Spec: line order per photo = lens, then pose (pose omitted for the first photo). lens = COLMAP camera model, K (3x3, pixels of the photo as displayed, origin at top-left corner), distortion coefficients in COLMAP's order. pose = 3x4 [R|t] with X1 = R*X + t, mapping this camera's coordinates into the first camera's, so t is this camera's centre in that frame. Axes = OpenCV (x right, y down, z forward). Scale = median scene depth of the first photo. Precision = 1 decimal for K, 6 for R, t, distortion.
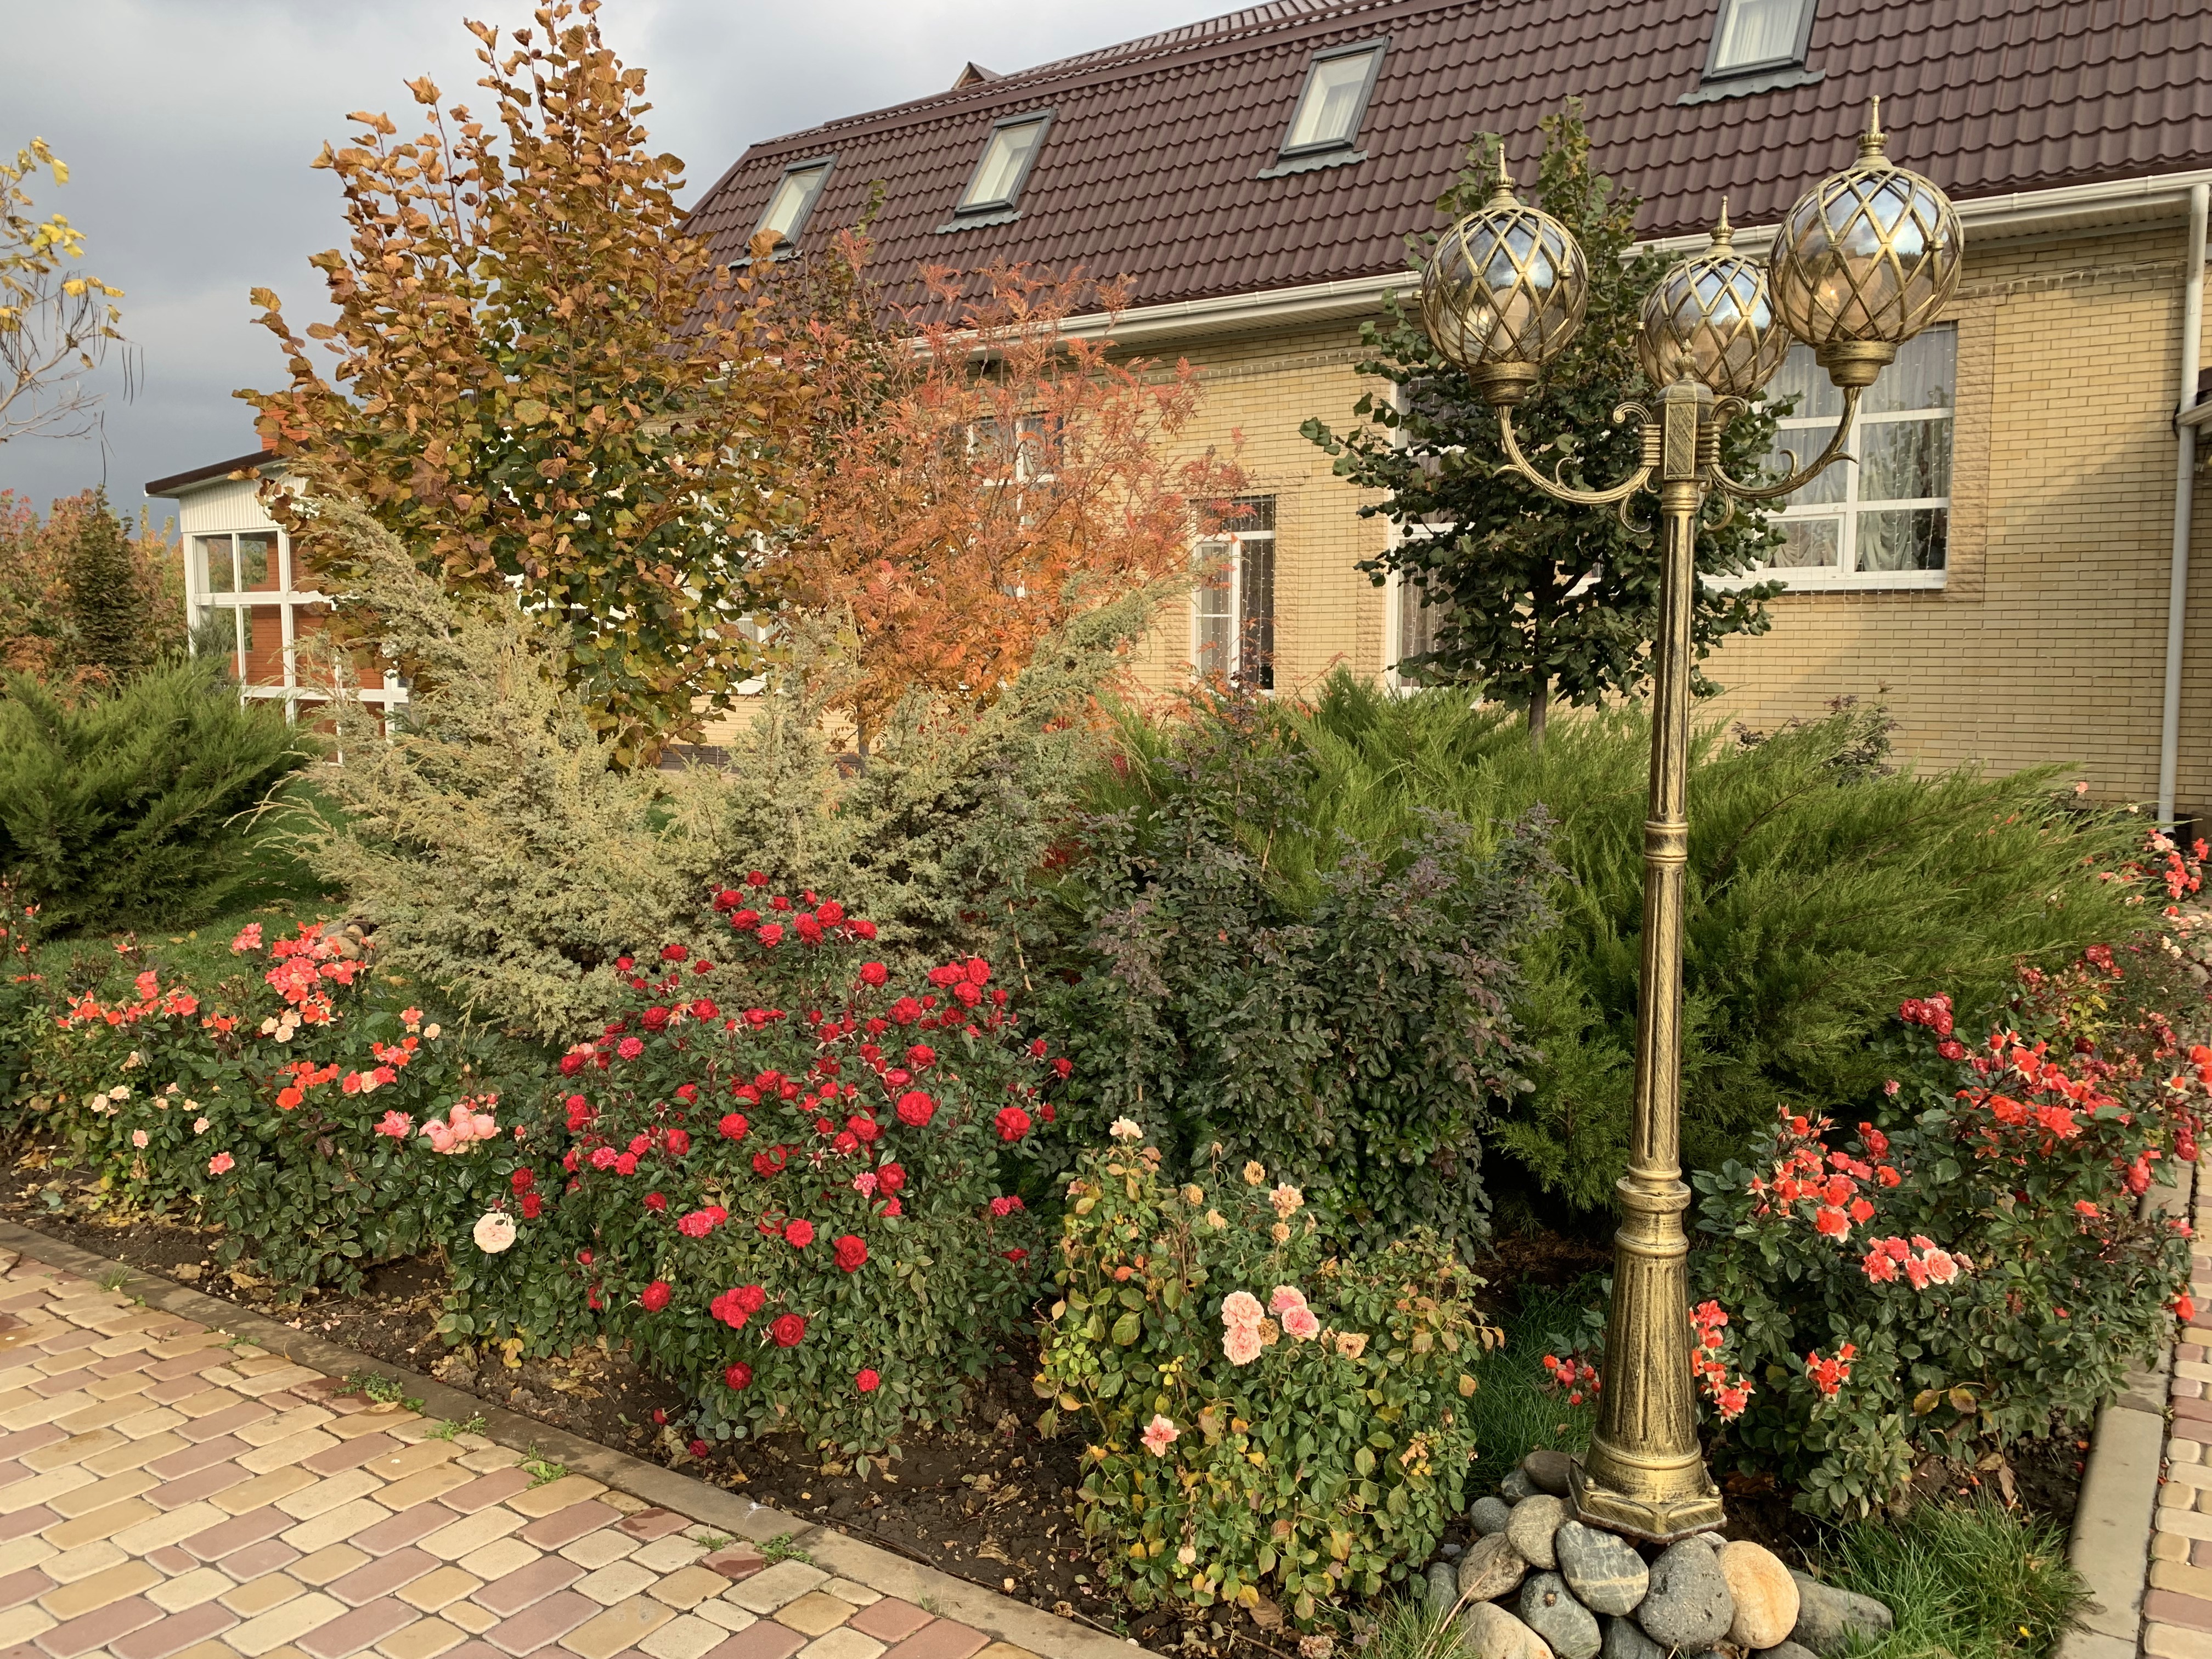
lens RADIAL K [[1681.2, 0, 1126.6], [0, 1681.2, 815.3], [0, 0, 1]] dist [-0.000159, 0.008207]
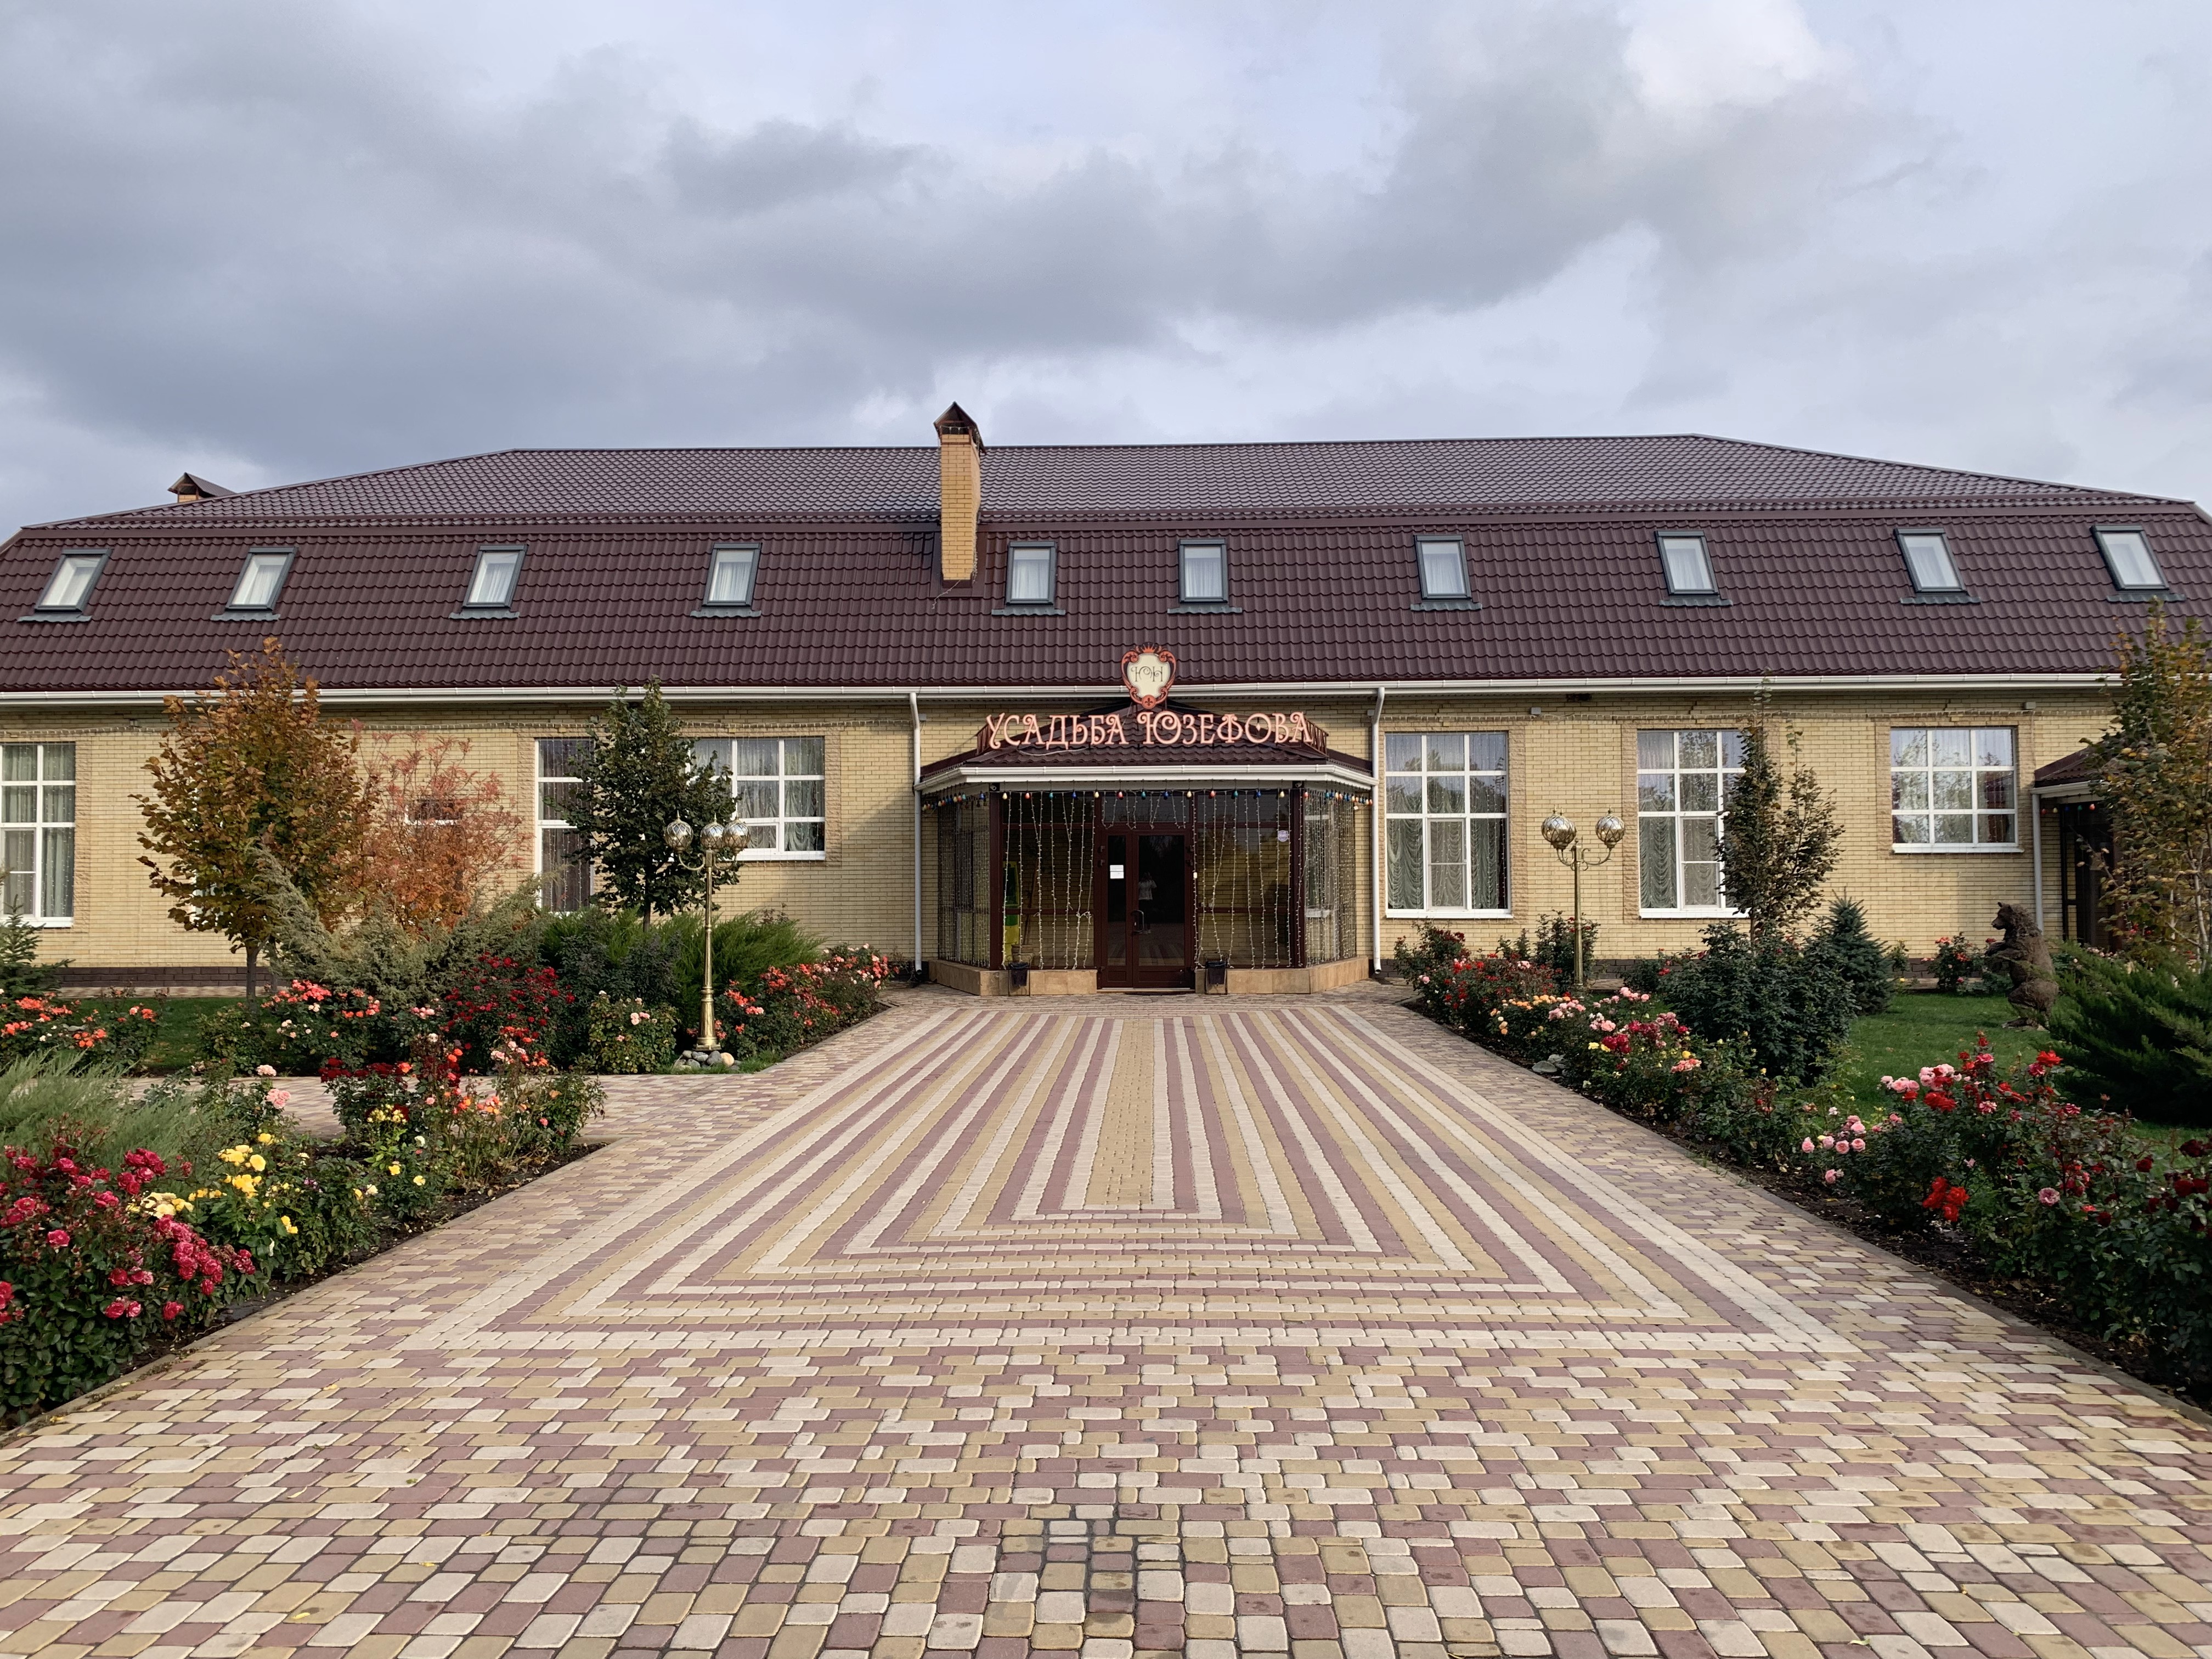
lens RADIAL K [[1691.2, 0, 1098.6], [0, 1691.2, 822.0], [0, 0, 1]] dist [0.011595, -0.010962]
pose [[0.850105, 0.014494, 0.526414, -0.066670], [0.057508, 0.991088, -0.120158, 0.018062], [-0.523464, 0.132420, 0.841695, -0.192971]]
